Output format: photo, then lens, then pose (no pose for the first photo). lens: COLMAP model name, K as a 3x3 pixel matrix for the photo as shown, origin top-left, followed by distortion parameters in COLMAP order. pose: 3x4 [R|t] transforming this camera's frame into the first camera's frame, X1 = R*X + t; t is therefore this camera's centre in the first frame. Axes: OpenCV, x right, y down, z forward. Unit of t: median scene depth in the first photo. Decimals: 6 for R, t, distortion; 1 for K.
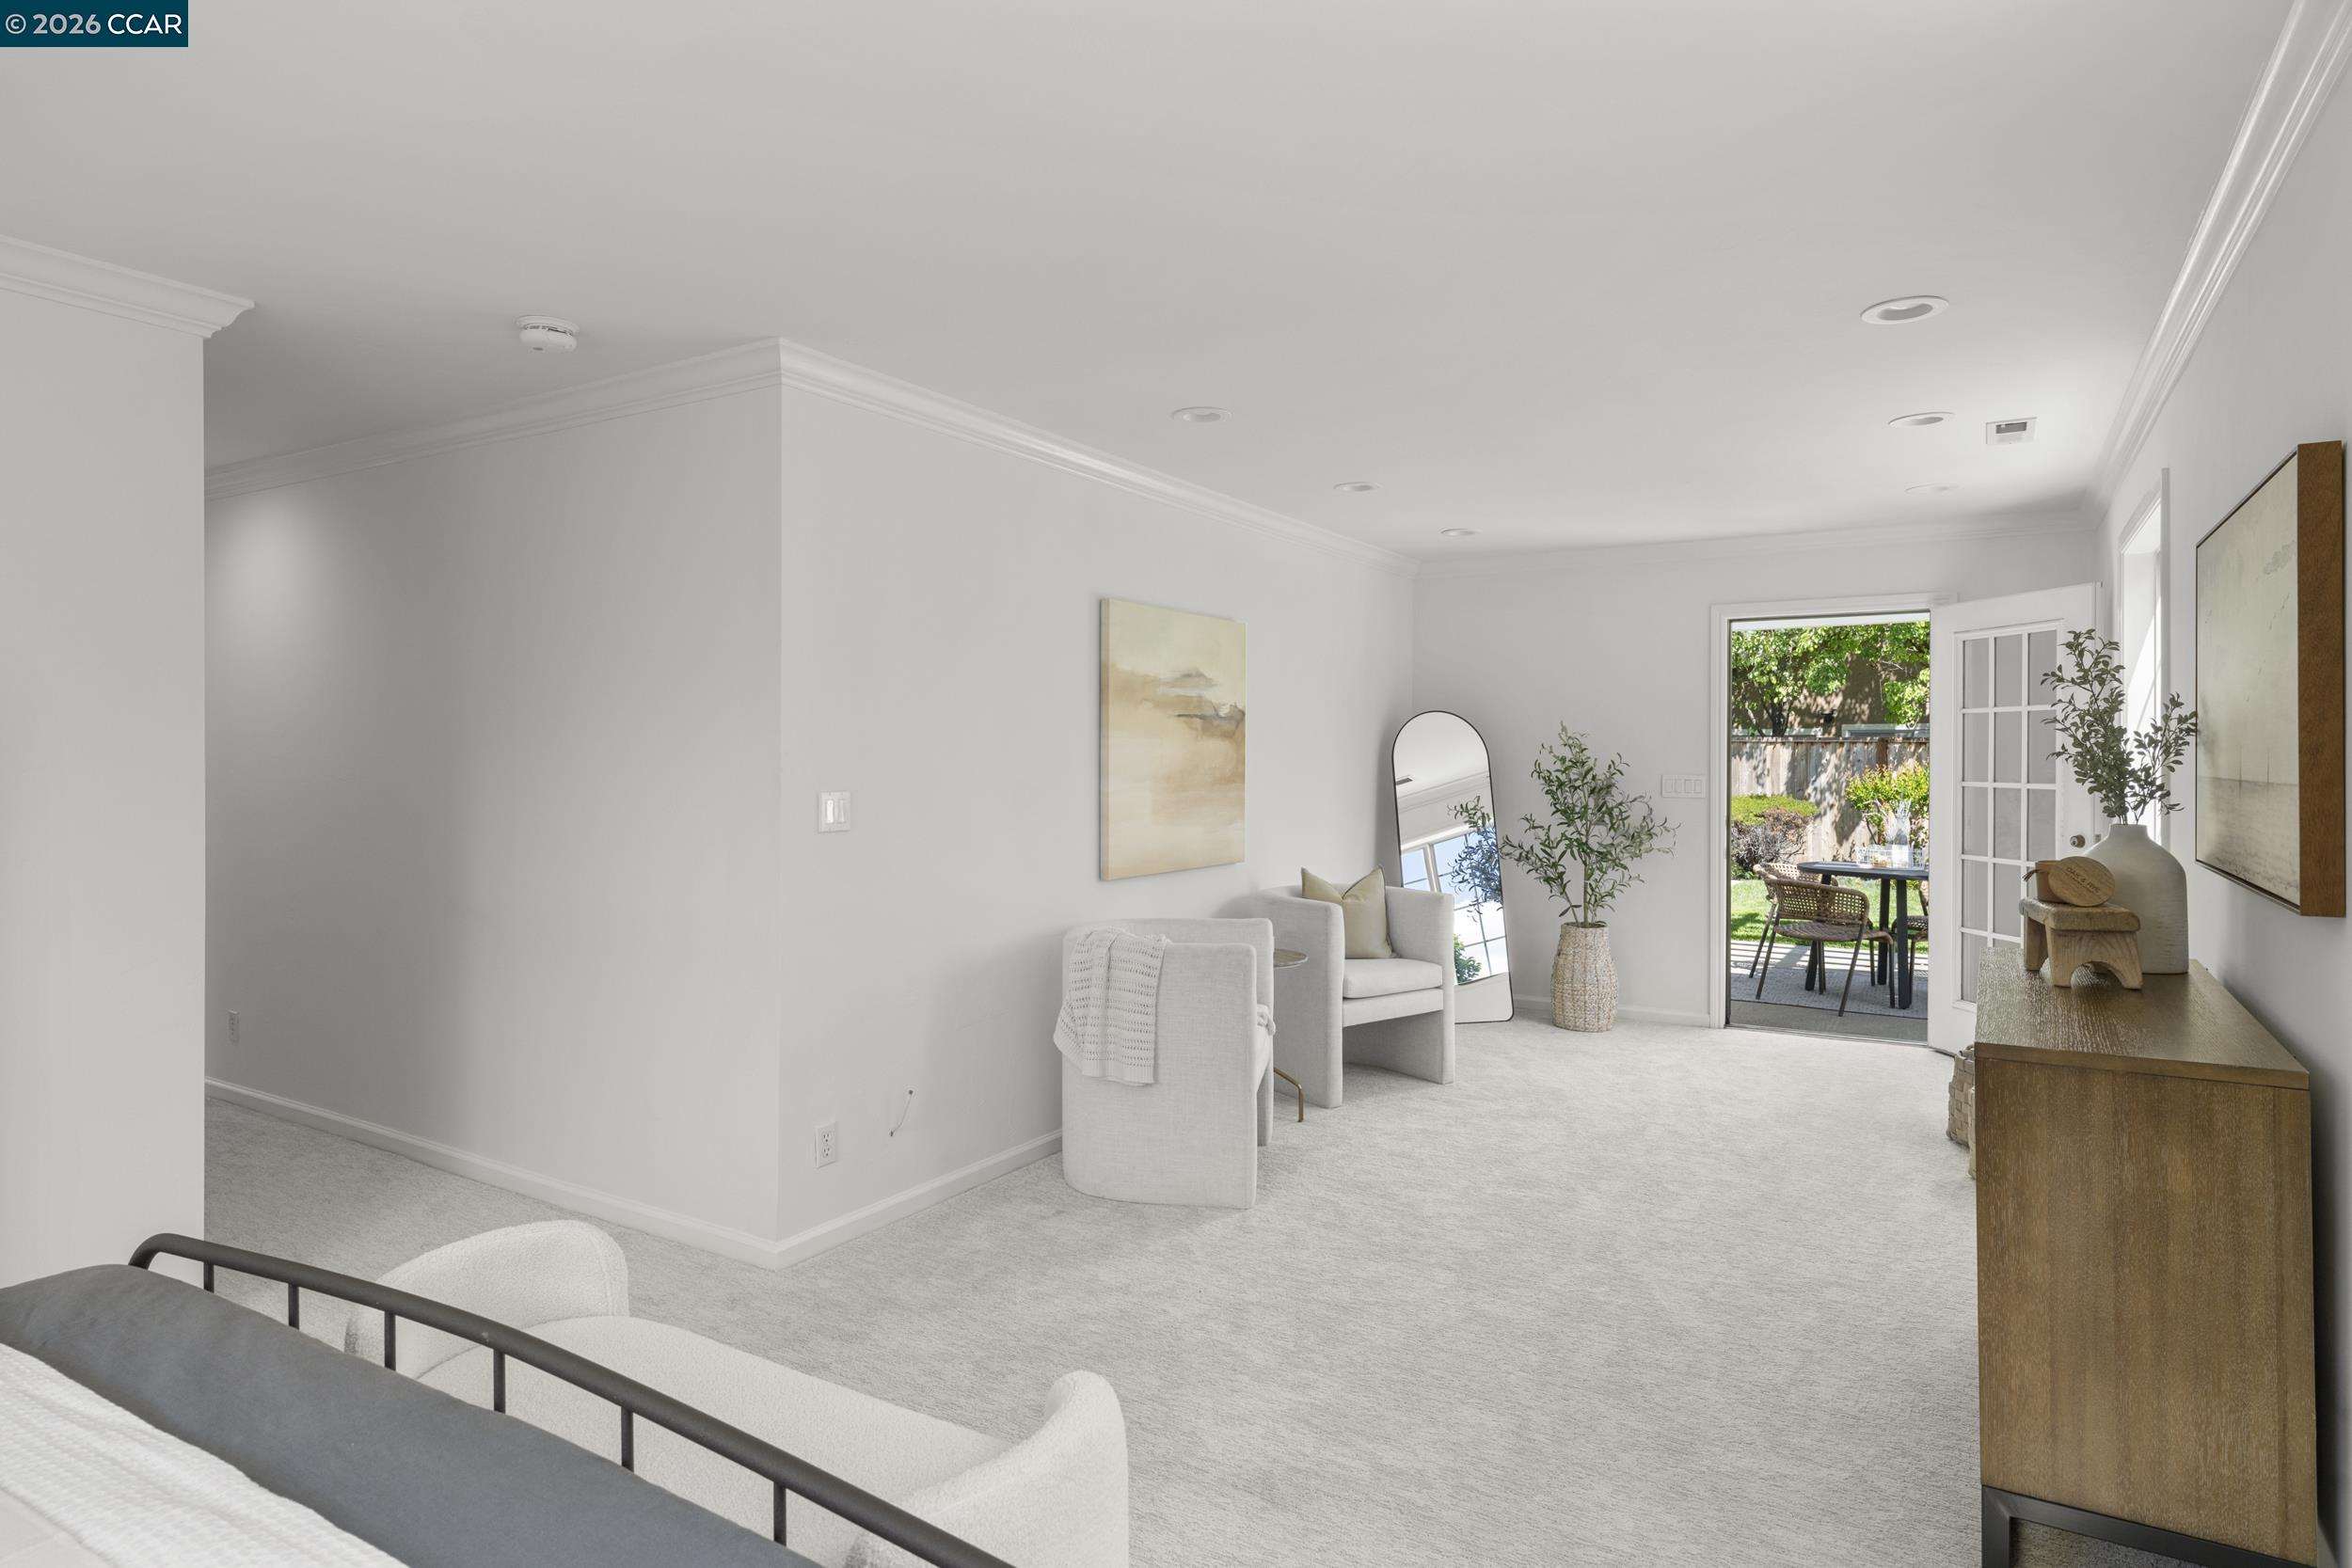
lens RADIAL K [[1301.8, 0, 1202.0], [0, 1301.8, 745.1], [0, 0, 1]] dist [0.001702, -0.000576]
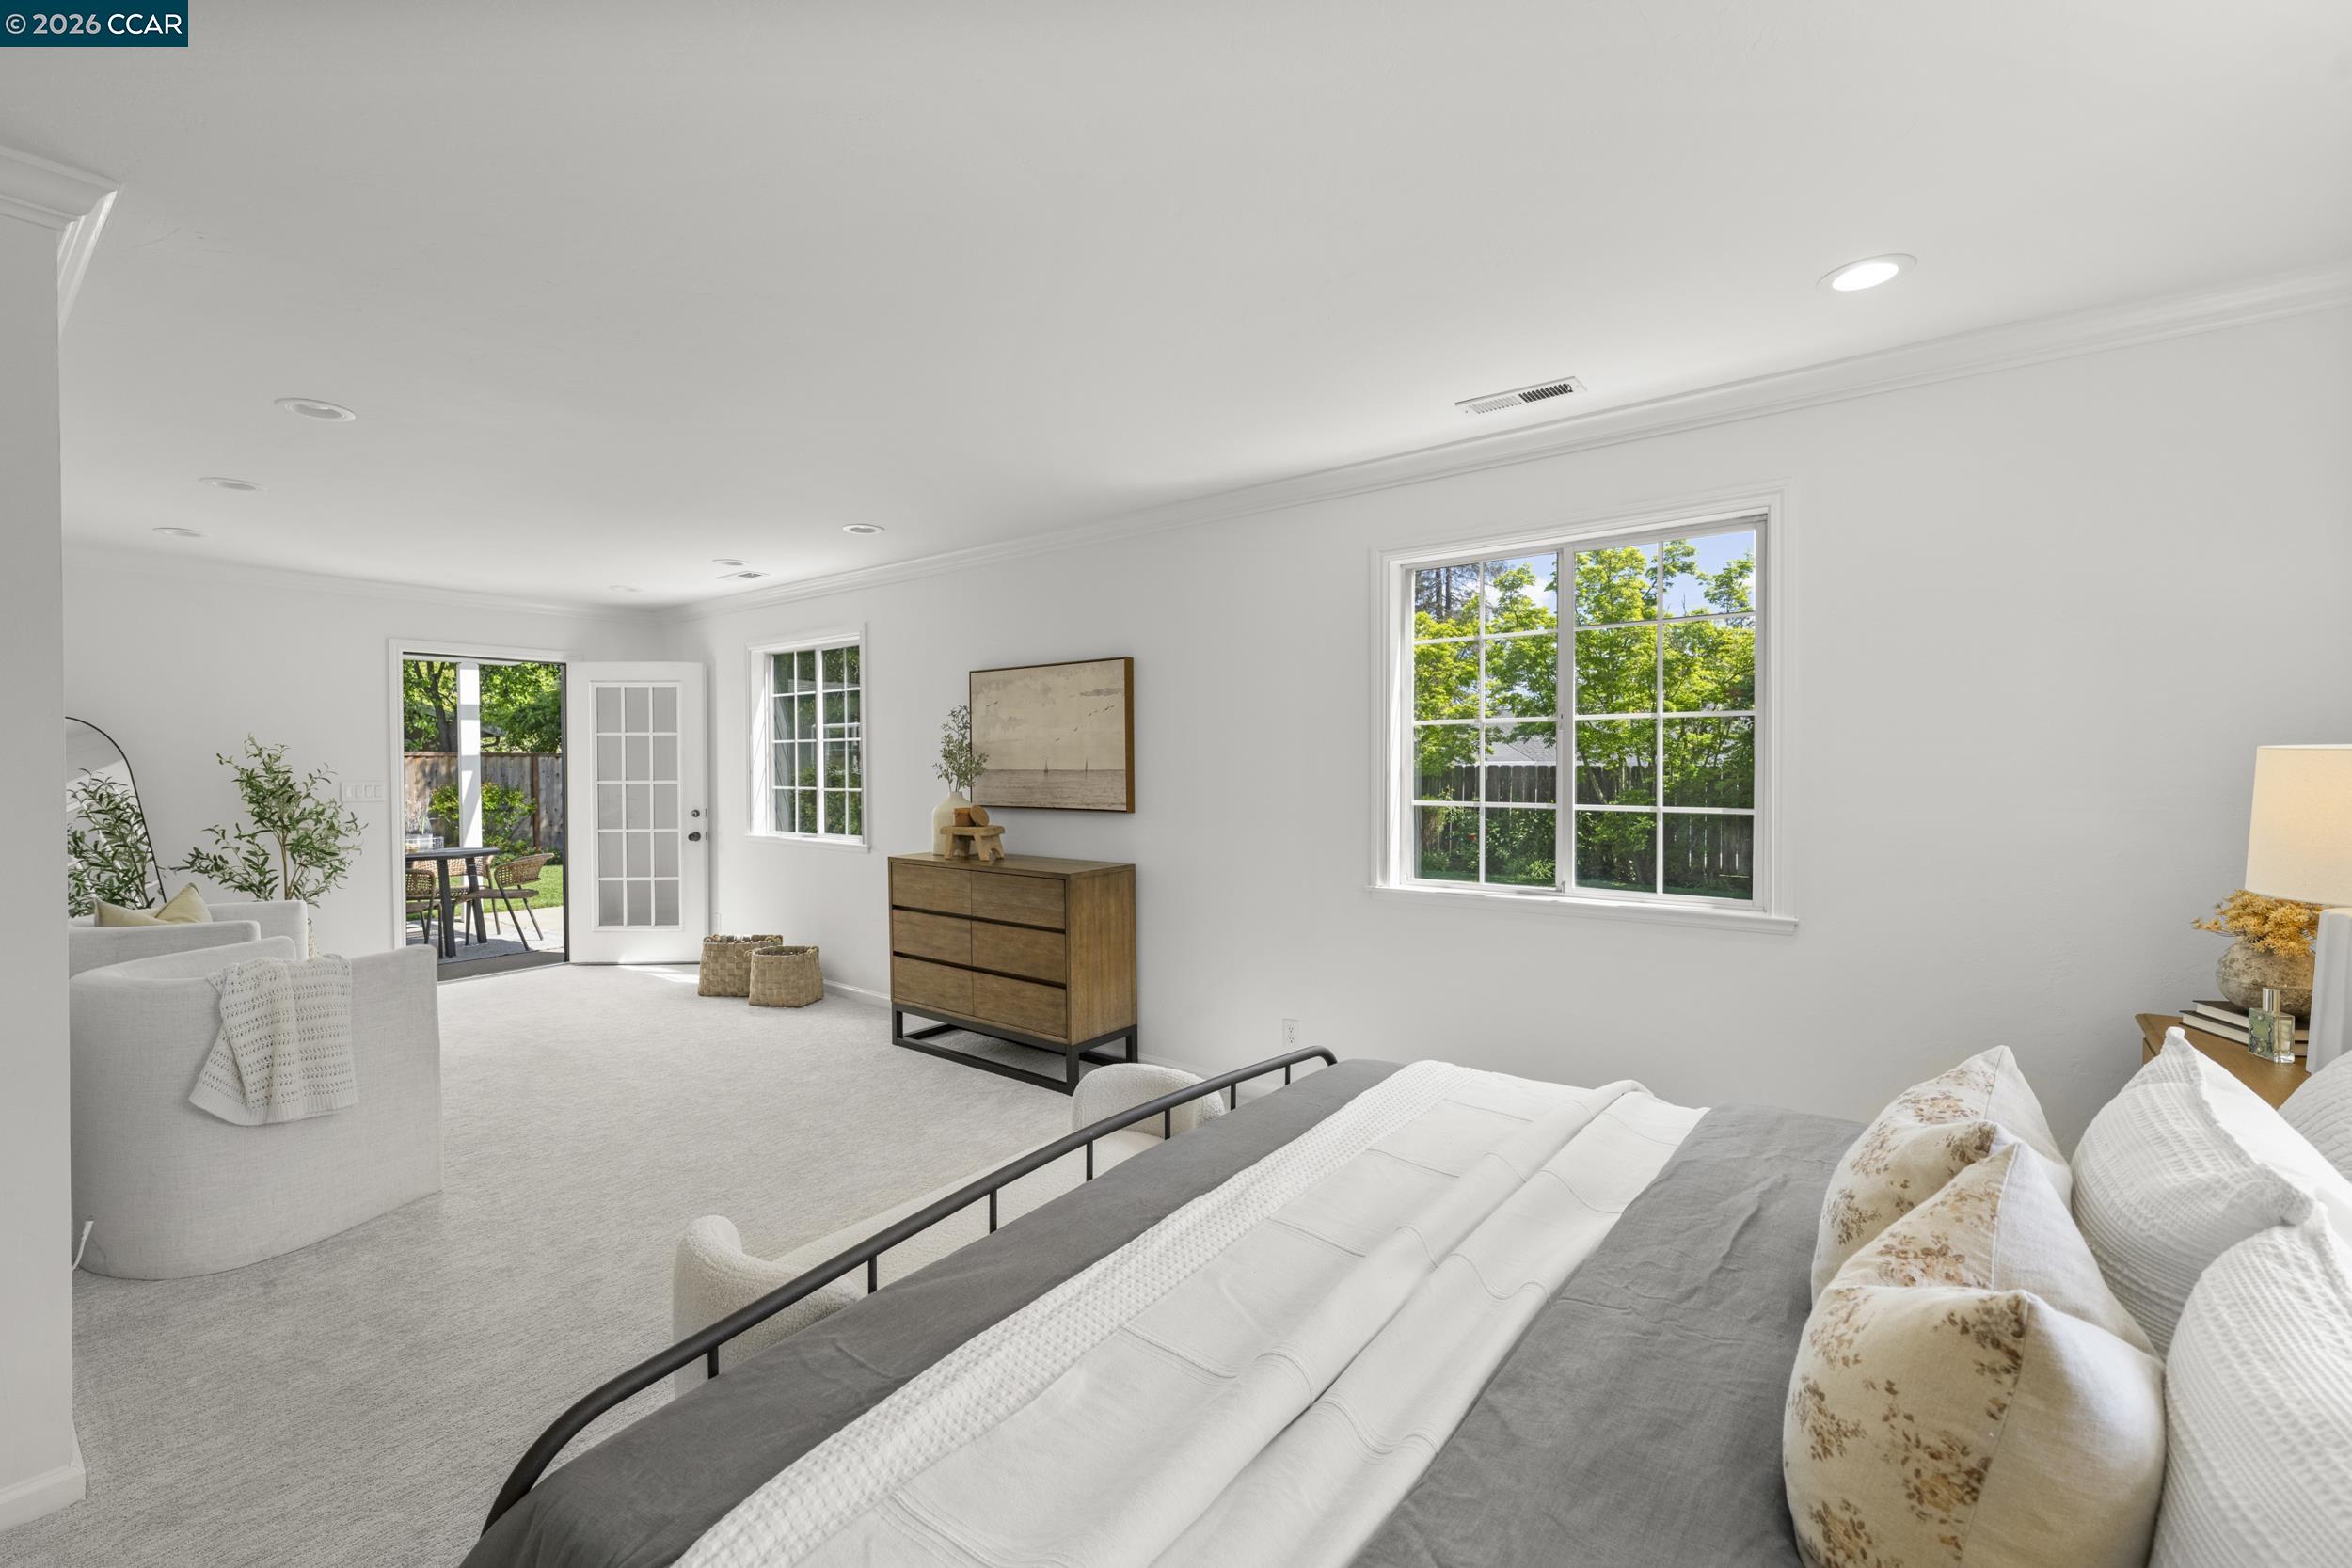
lens RADIAL K [[984.1, 0, 1177.0], [0, 984.1, 777.9], [0, 0, 1]] dist [-0.001928, -0.000026]
pose [[0.115815, -0.022523, 0.993015, -0.823917], [-0.001257, 0.999739, 0.022822, -0.003254], [-0.993270, -0.003891, 0.115757, 0.363392]]
